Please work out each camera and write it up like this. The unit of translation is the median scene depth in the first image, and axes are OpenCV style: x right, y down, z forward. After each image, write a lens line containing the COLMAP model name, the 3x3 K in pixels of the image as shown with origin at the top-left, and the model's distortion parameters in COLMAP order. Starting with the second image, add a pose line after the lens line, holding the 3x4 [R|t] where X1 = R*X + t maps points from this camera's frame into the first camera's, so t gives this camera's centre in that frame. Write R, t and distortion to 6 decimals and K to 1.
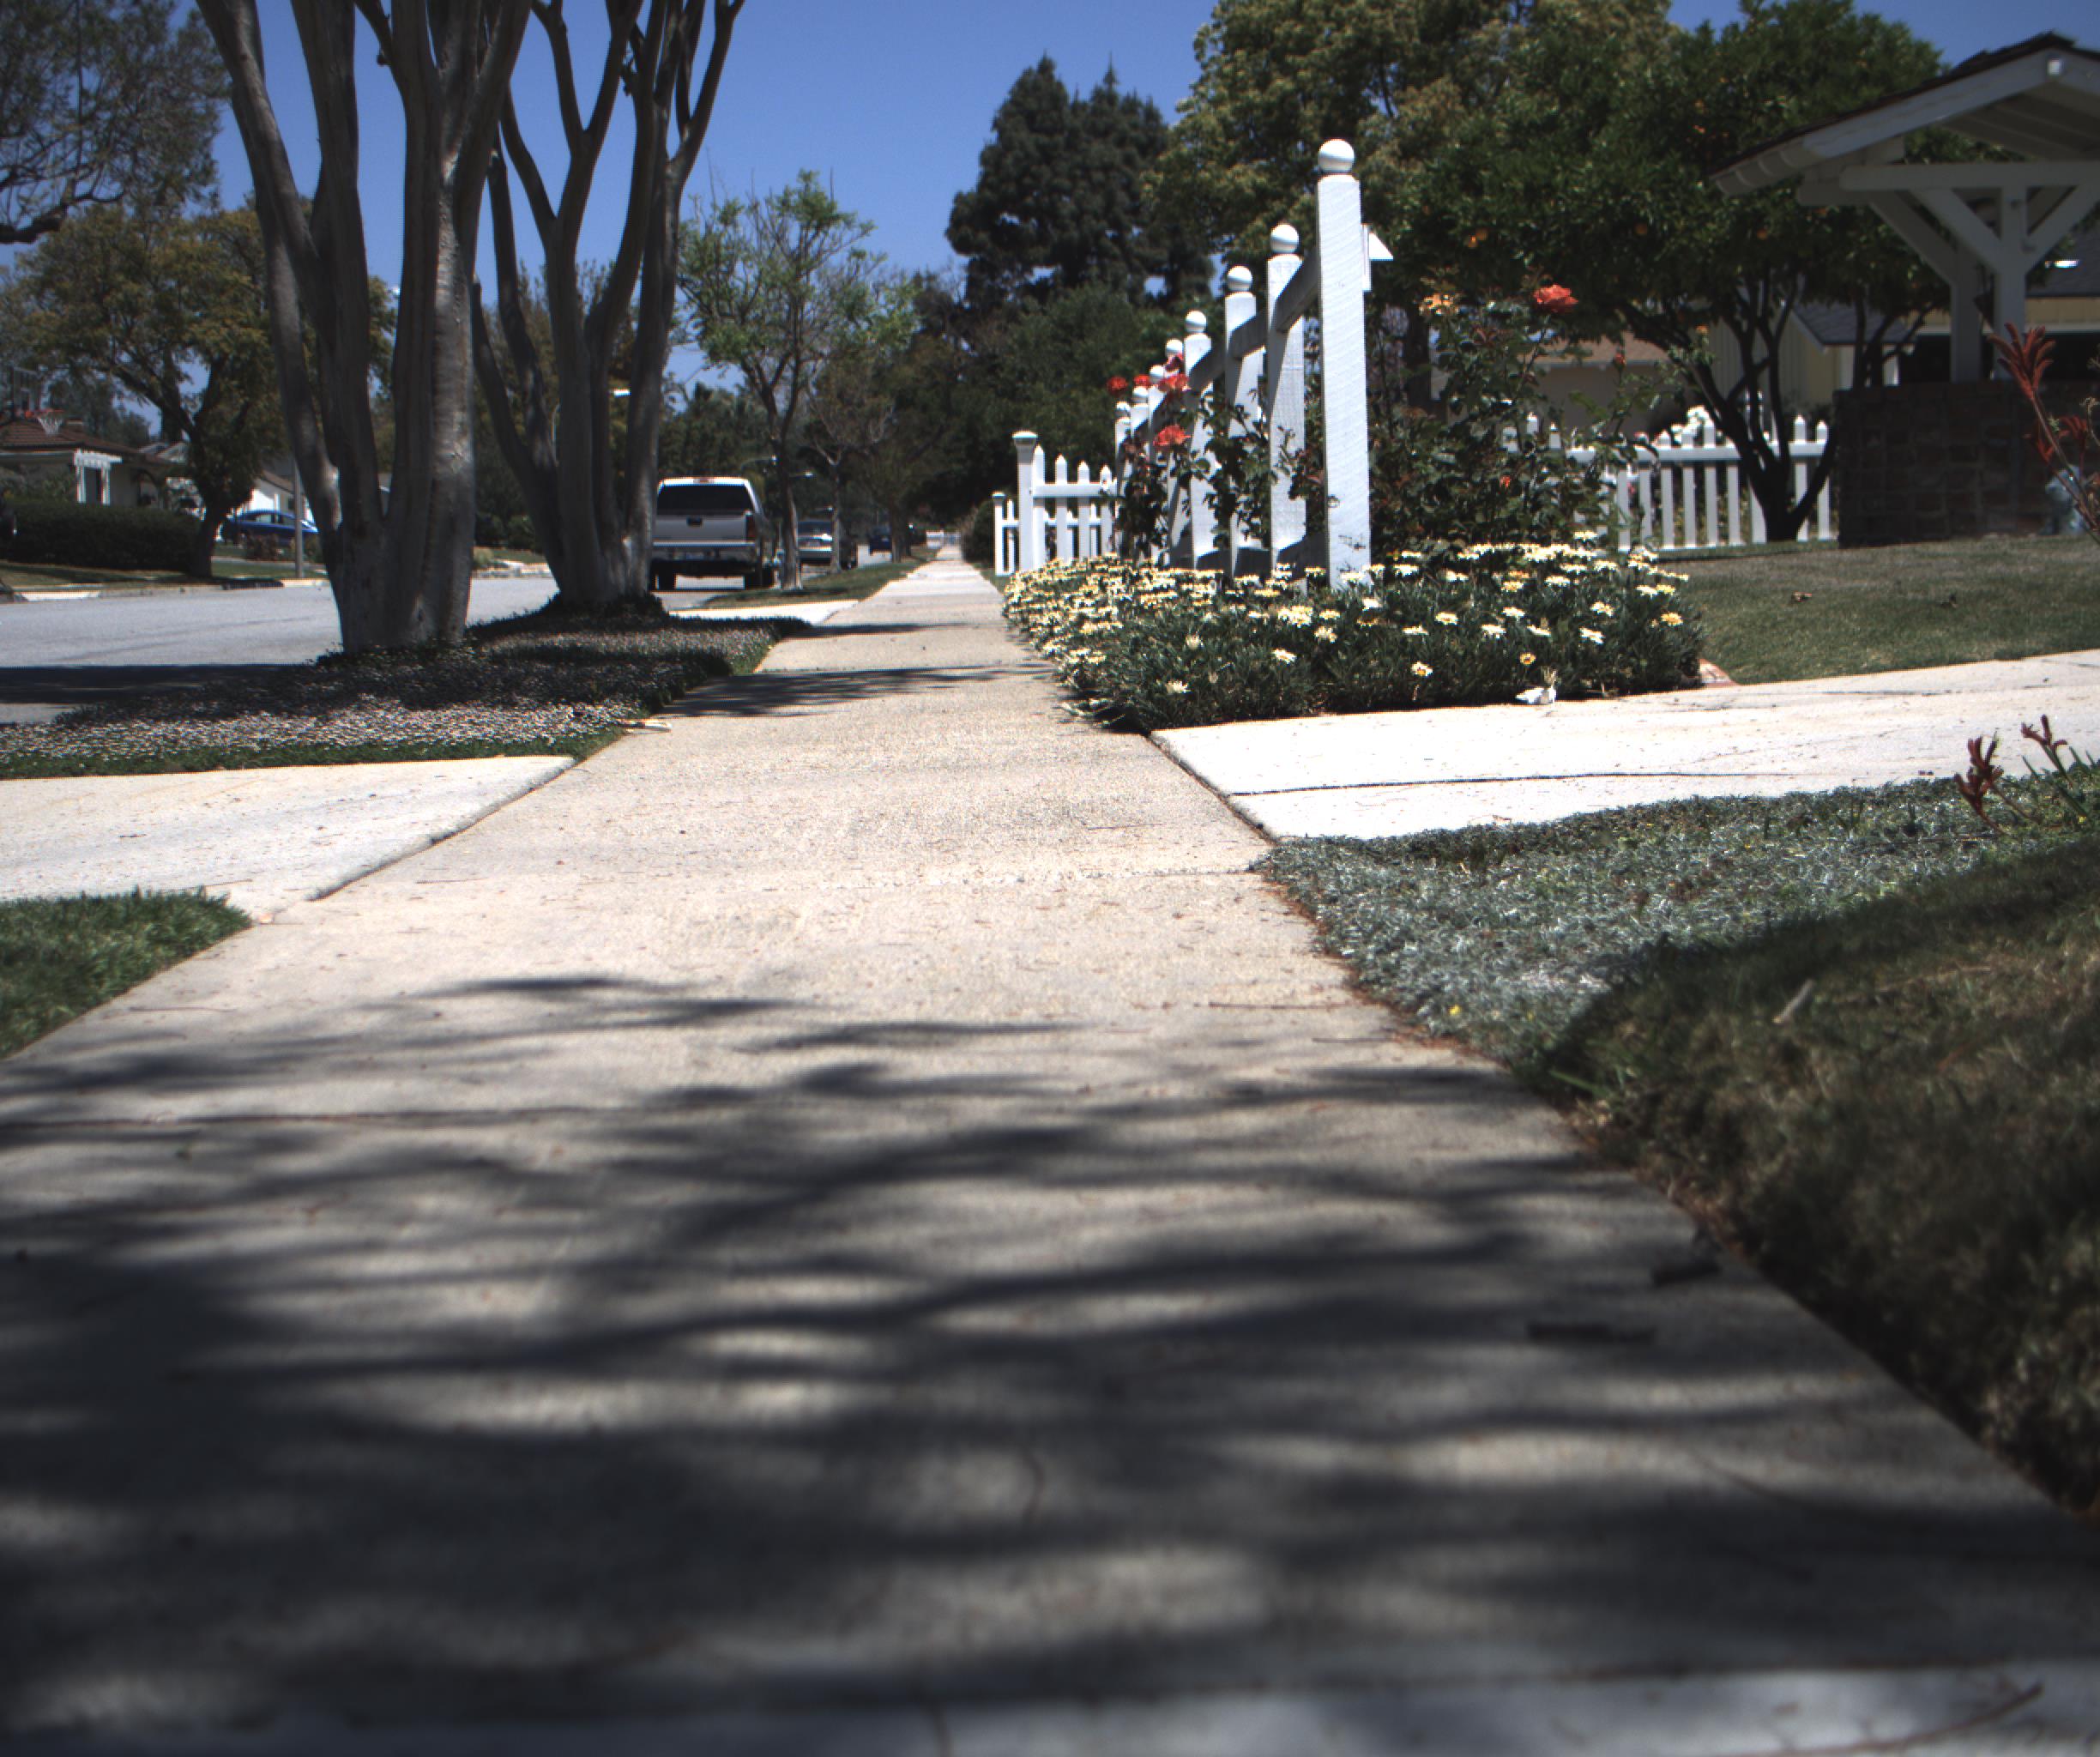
lens RADIAL K [[3961.6, 0, 1027.5], [0, 3961.6, 856.6], [0, 0, 1]] dist [-0.181680, 0.970744]
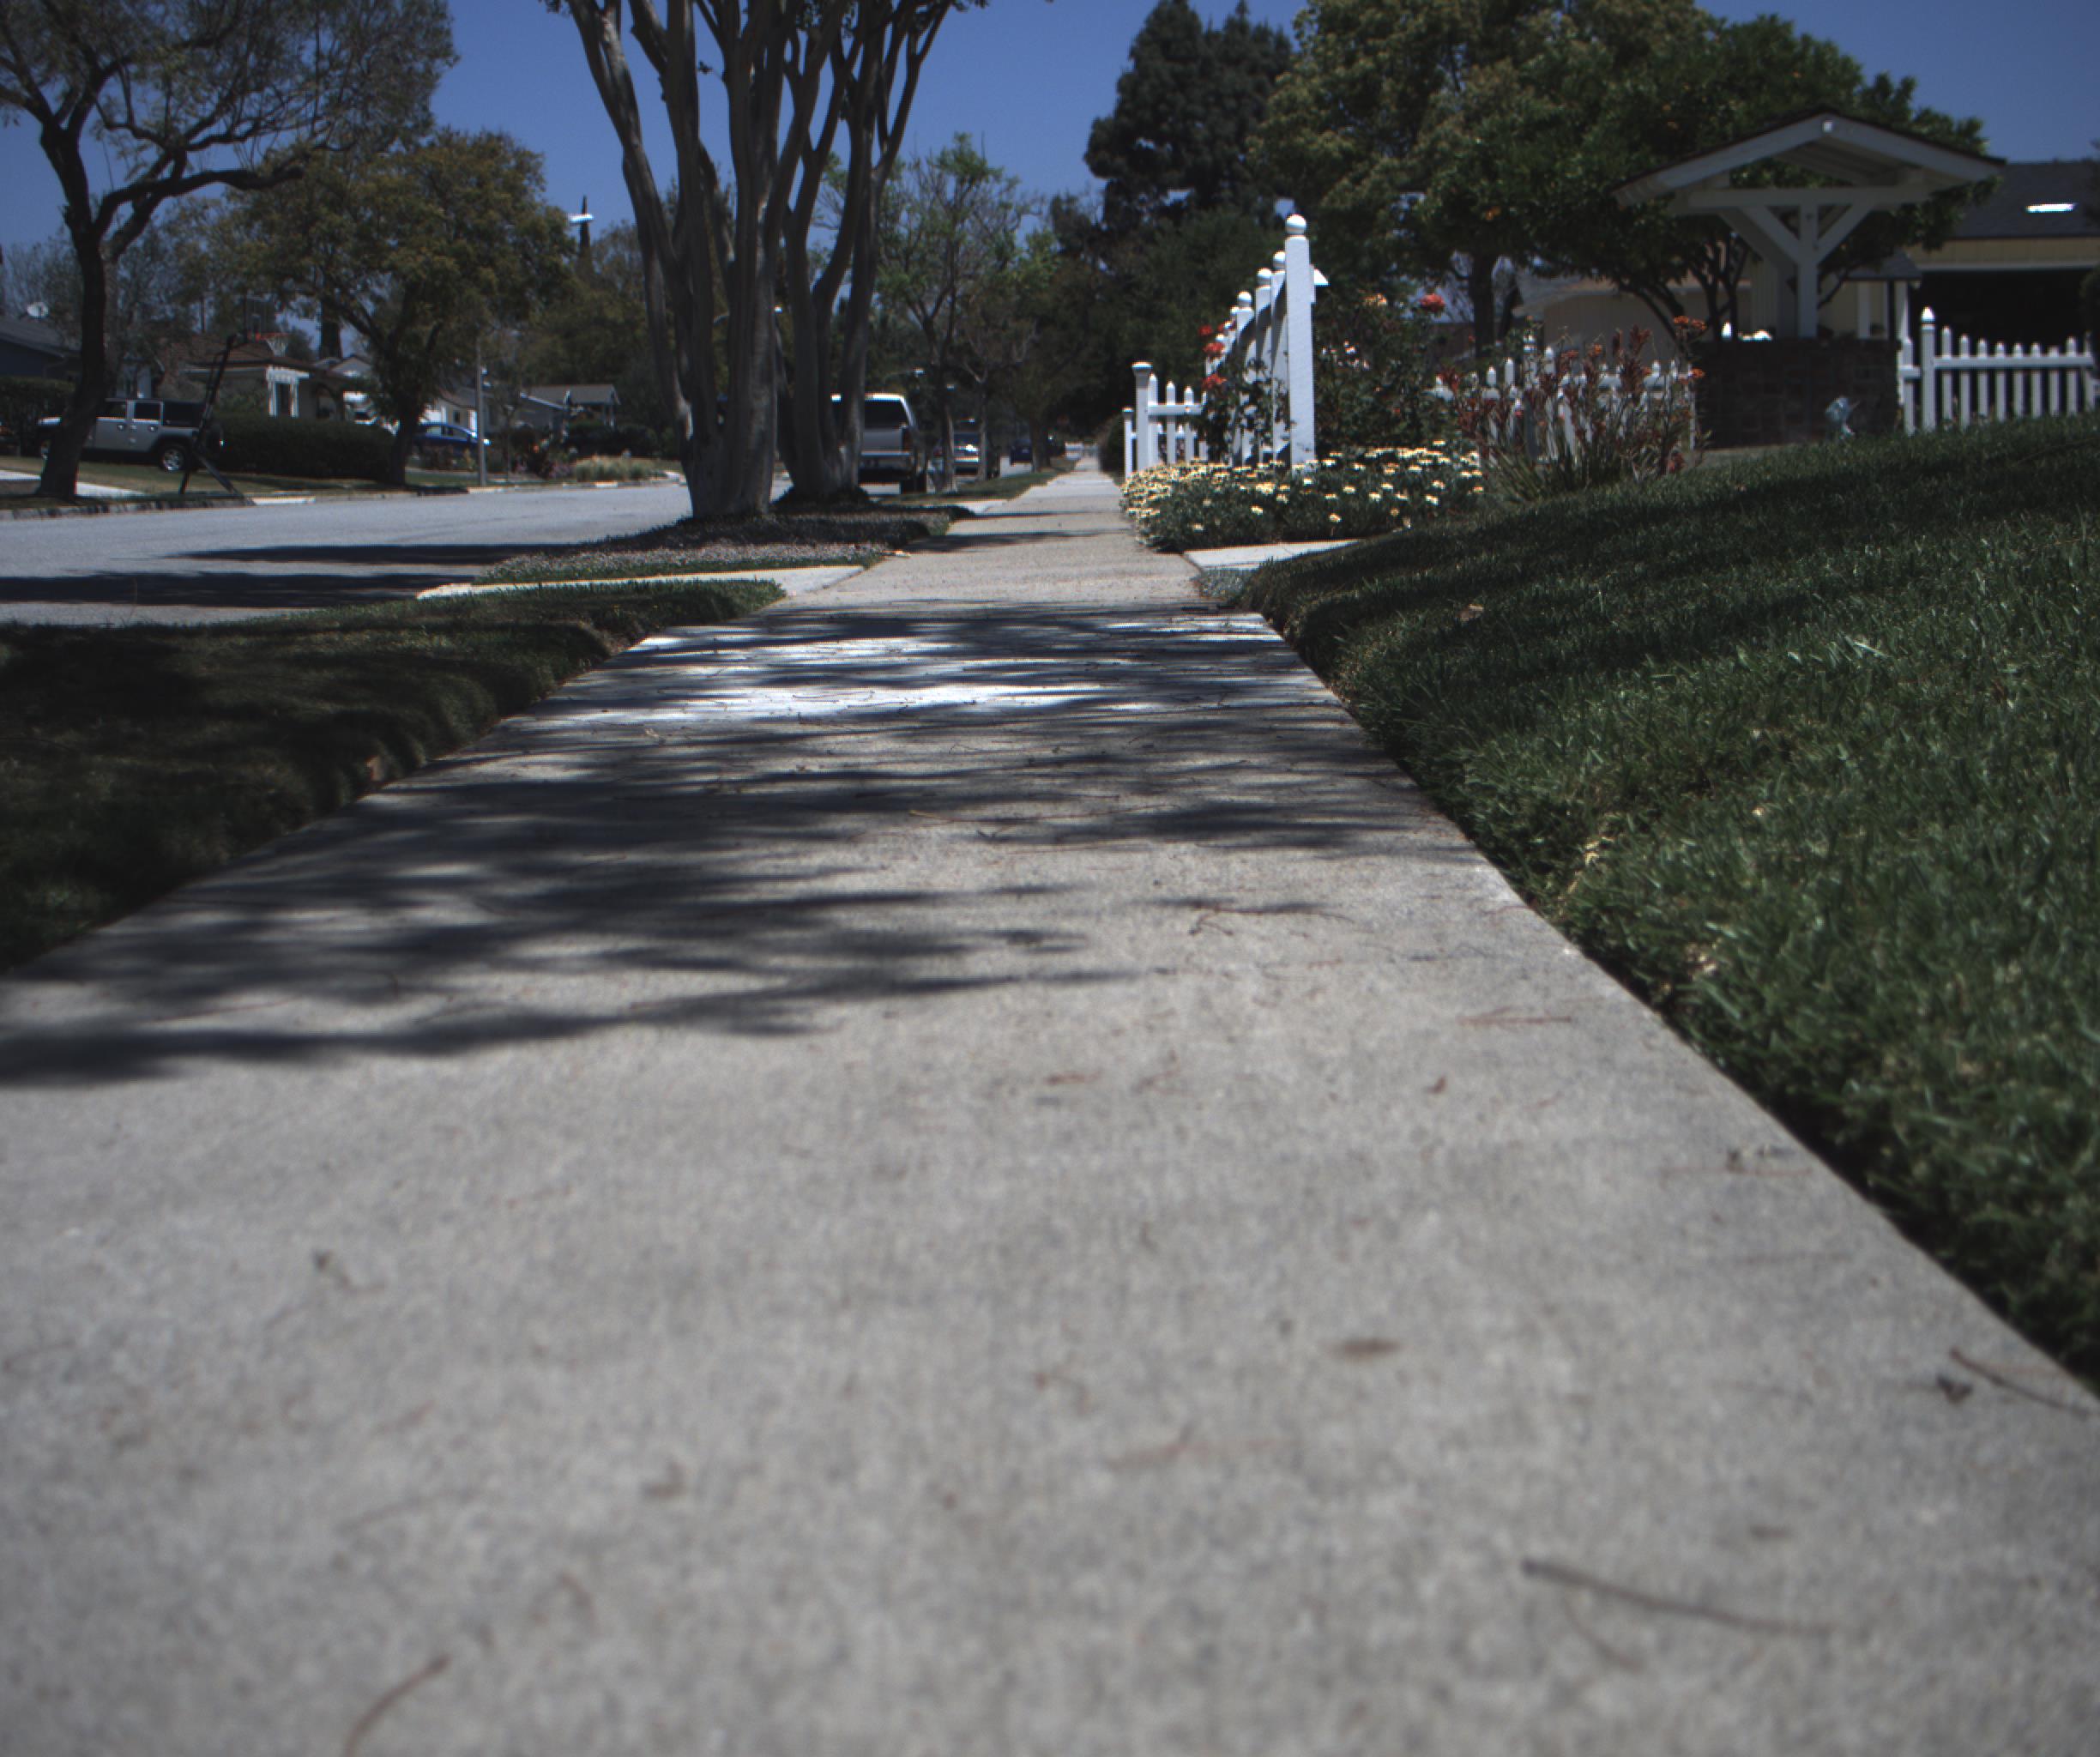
lens RADIAL K [[3961.6, 0, 1027.5], [0, 3961.6, 856.6], [0, 0, 1]] dist [-0.181680, 0.970744]
pose [[0.999383, 0.003578, -0.034952, 0.003727], [-0.002802, 0.999749, 0.022235, 0.010599], [0.035023, -0.022123, 0.999142, -0.127131]]
